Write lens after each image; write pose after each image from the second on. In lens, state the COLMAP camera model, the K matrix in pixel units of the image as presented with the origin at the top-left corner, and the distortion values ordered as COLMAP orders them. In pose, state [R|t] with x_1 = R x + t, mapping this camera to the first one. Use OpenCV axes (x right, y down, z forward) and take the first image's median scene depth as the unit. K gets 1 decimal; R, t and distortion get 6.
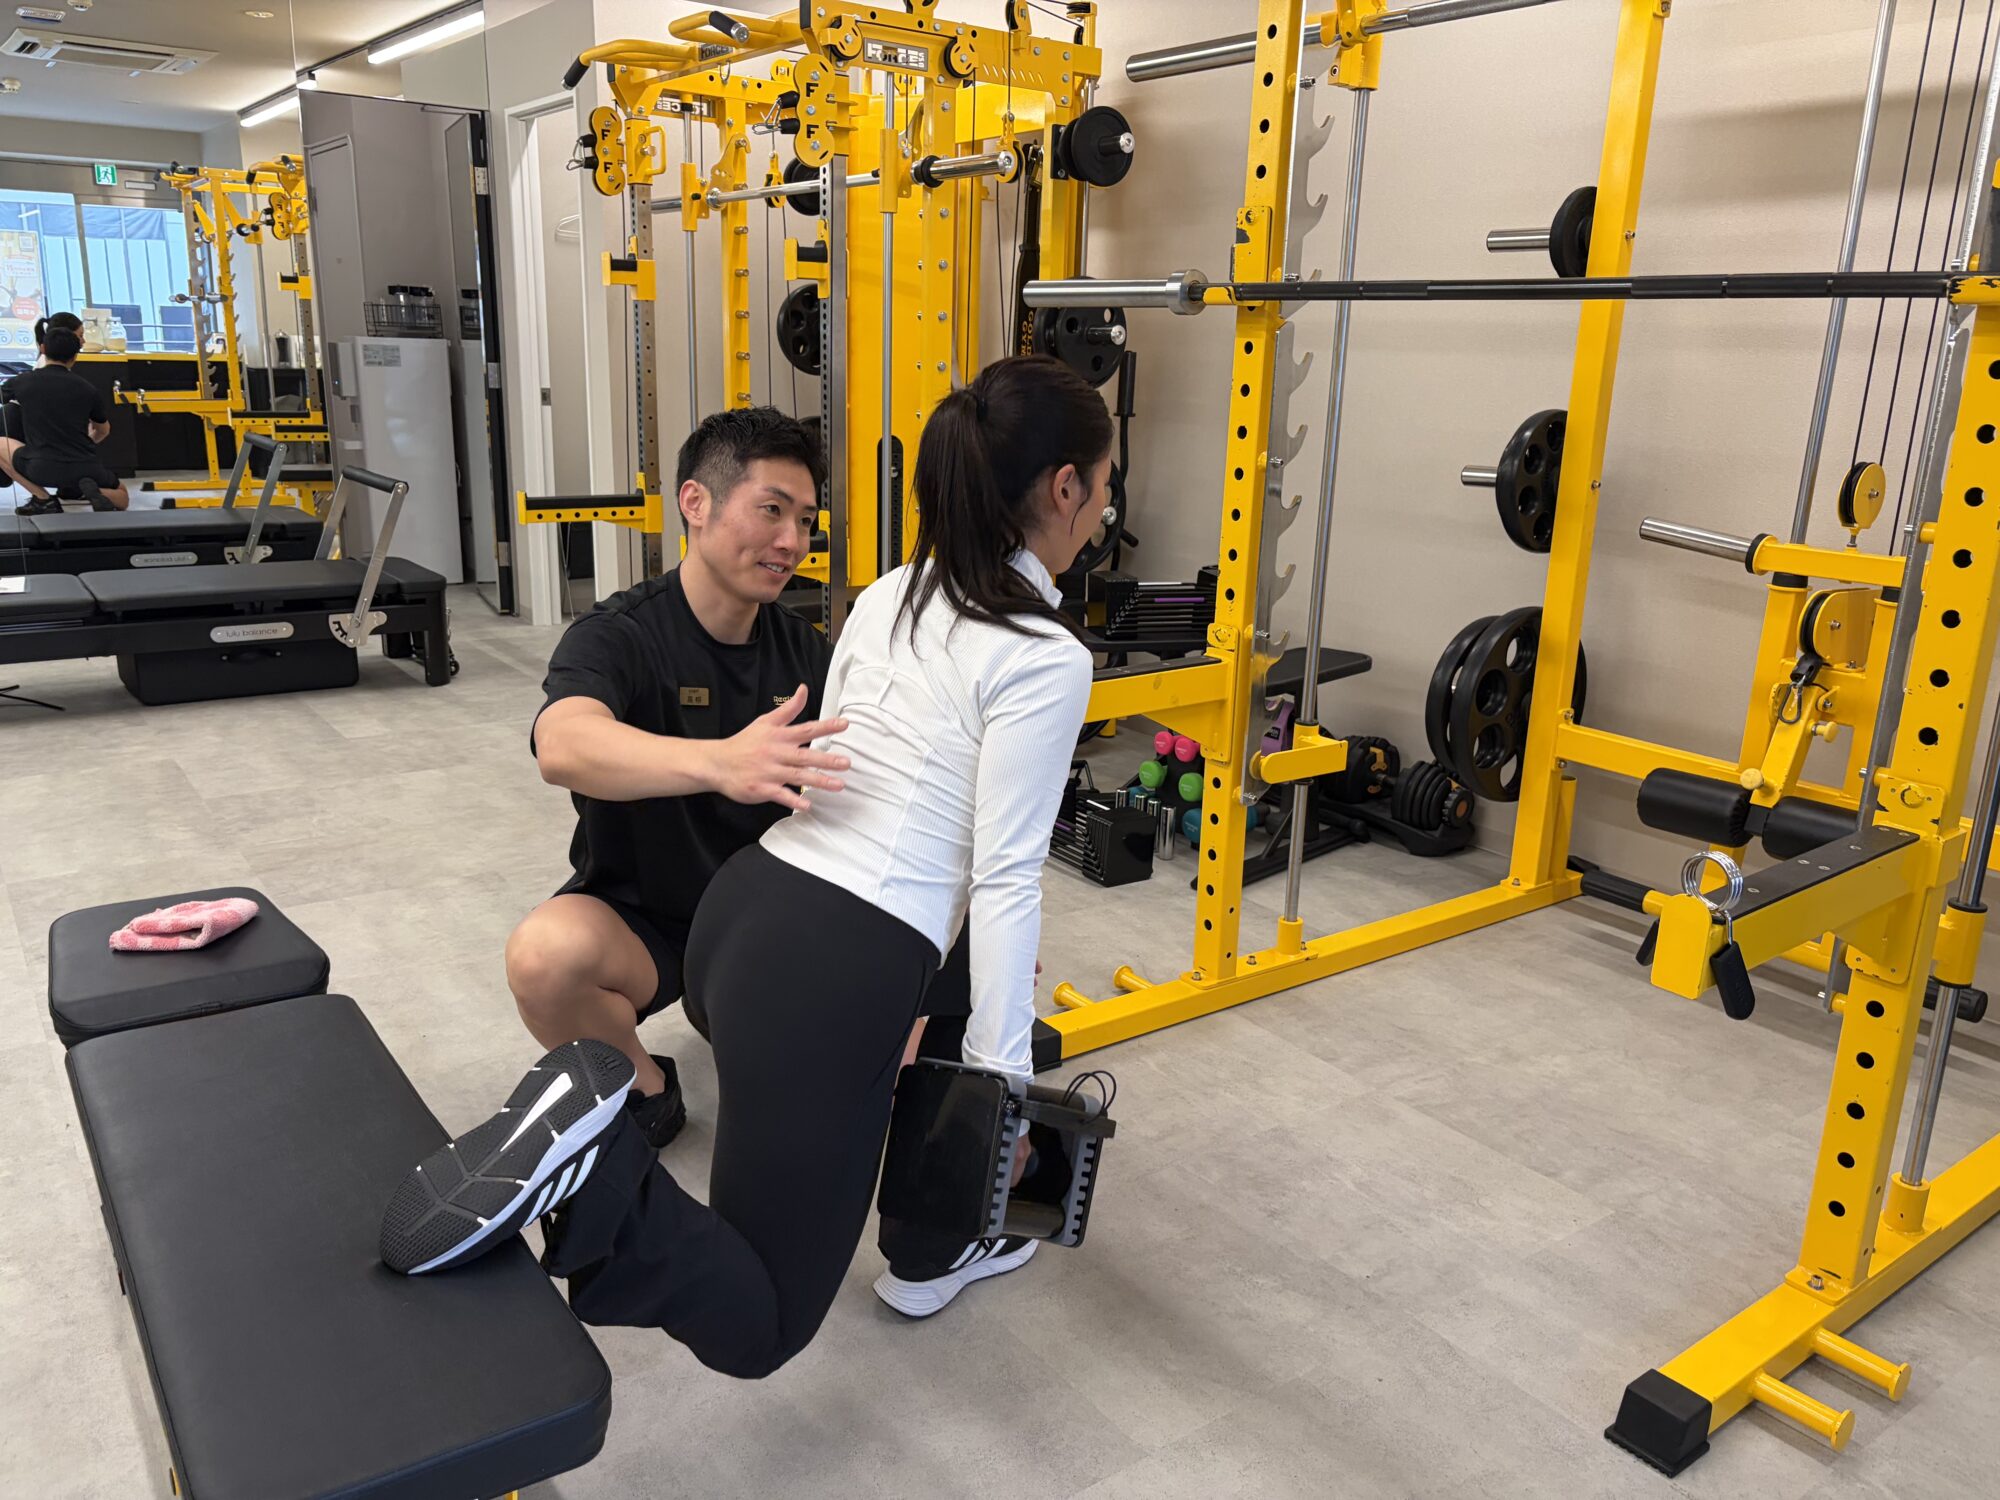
lens RADIAL K [[1500.7, 0, 1012.6], [0, 1500.7, 749.5], [0, 0, 1]] dist [0.034095, -0.028239]
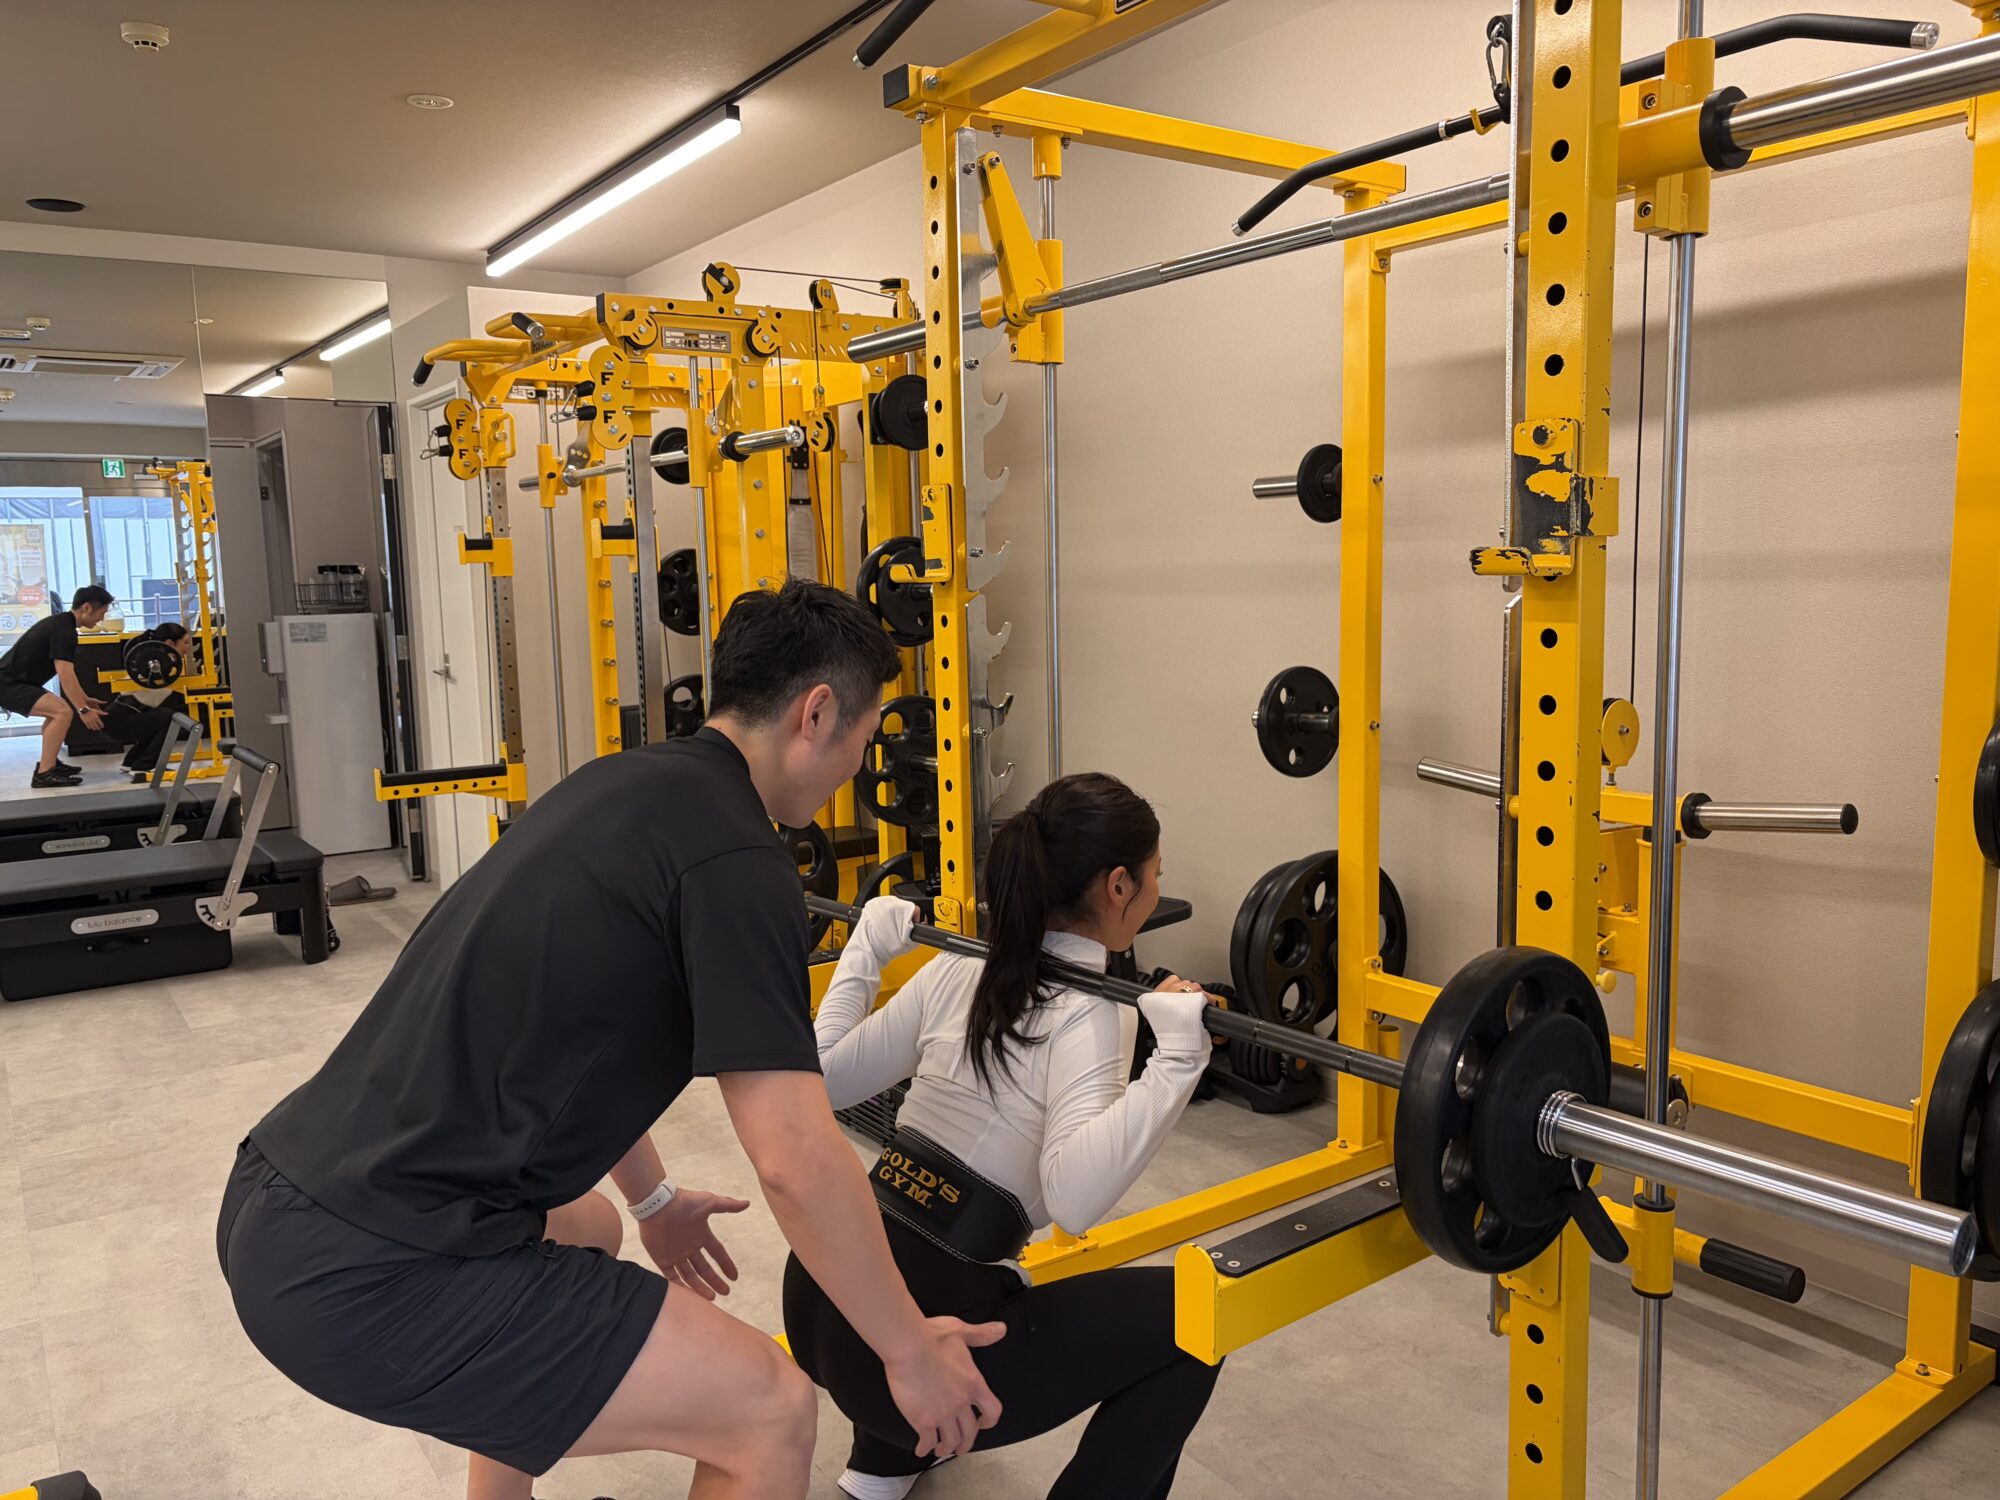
lens RADIAL K [[1500.7, 0, 994.8], [0, 1500.7, 757.2], [0, 0, 1]] dist [0.034095, -0.028239]
pose [[0.998183, -0.049846, -0.033840, 0.140414], [0.044740, 0.989452, -0.137778, -0.026527], [0.040351, 0.136013, 0.989885, 0.027573]]
